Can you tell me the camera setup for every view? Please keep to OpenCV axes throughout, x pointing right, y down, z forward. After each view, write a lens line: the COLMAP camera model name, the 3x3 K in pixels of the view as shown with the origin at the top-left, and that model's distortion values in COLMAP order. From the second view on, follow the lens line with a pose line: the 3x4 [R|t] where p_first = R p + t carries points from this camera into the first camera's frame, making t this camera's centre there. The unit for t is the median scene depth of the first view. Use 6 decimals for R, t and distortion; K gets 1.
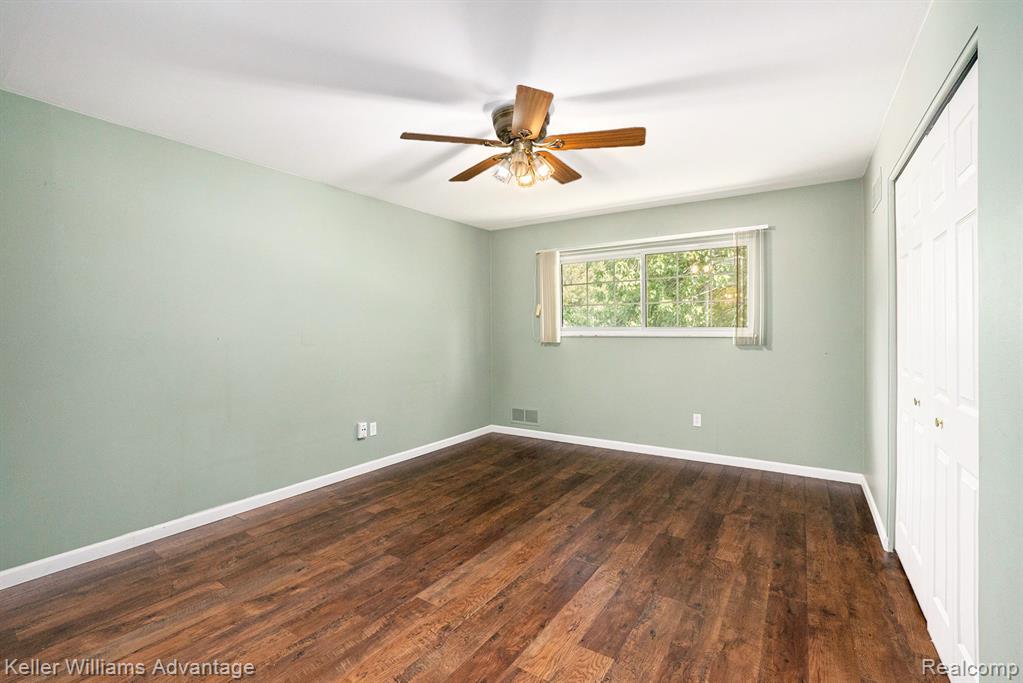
lens RADIAL K [[448.0, 0, 511.2], [0, 448.0, 334.3], [0, 0, 1]] dist [-0.033606, 0.000064]
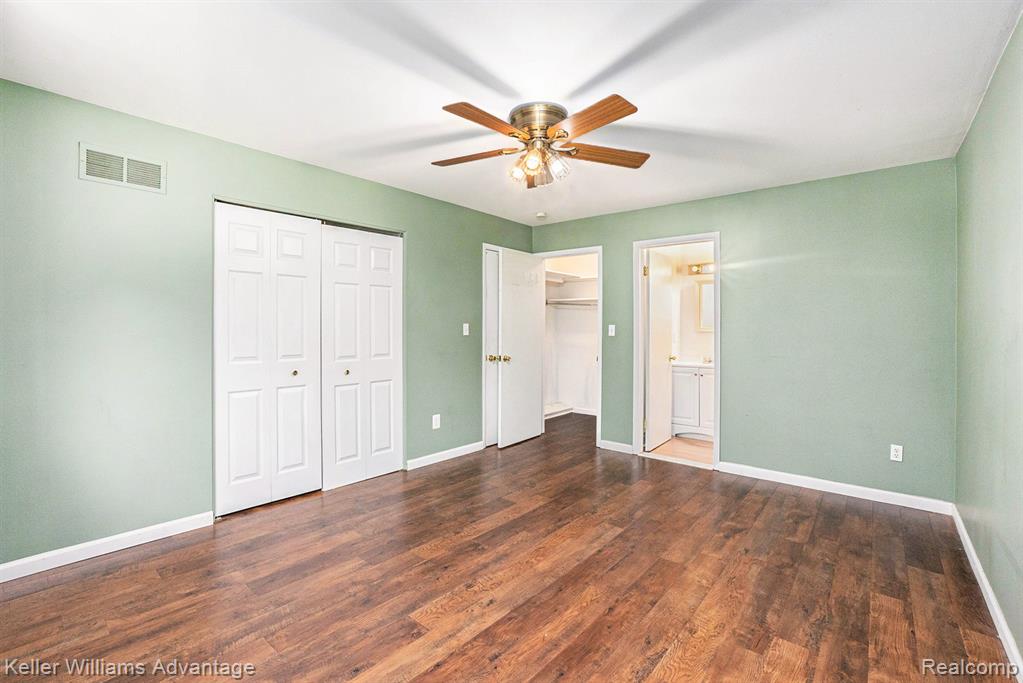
lens RADIAL K [[448.0, 0, 511.2], [0, 448.0, 334.3], [0, 0, 1]] dist [-0.033606, 0.000064]
pose [[-0.992541, -0.008912, 0.121587, -0.029468], [-0.006991, 0.999844, 0.016220, -0.011578], [-0.121713, 0.015249, -0.992448, 1.993069]]
